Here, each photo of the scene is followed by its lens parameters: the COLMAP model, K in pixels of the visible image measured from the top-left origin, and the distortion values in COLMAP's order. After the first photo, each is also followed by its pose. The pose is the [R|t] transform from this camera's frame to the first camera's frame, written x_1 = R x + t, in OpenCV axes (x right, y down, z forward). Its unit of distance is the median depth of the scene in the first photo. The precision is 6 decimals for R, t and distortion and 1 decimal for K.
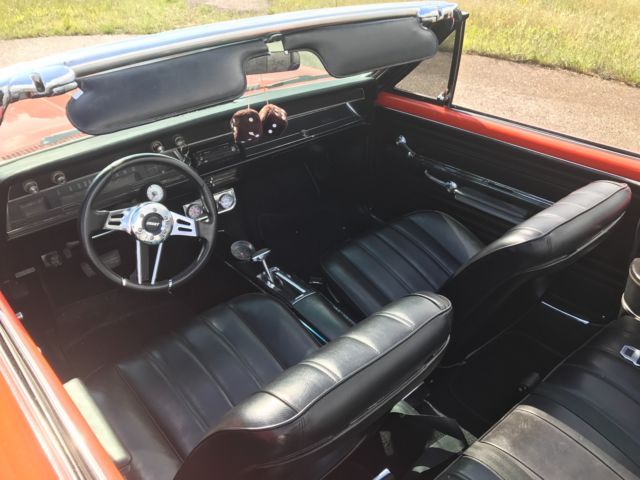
lens RADIAL K [[536.2, 0, 312.4], [0, 536.2, 239.9], [0, 0, 1]] dist [0.018703, -0.008498]
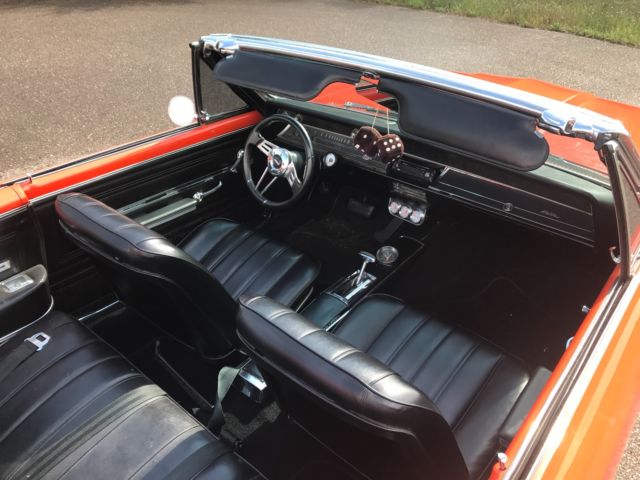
lens RADIAL K [[536.2, 0, 312.4], [0, 536.2, 239.9], [0, 0, 1]] dist [0.018703, -0.008498]
pose [[0.158550, 0.526240, -0.835424, 1.012155], [-0.535035, 0.756919, 0.375248, -0.450304], [0.829819, 0.387485, 0.401567, 0.541308]]
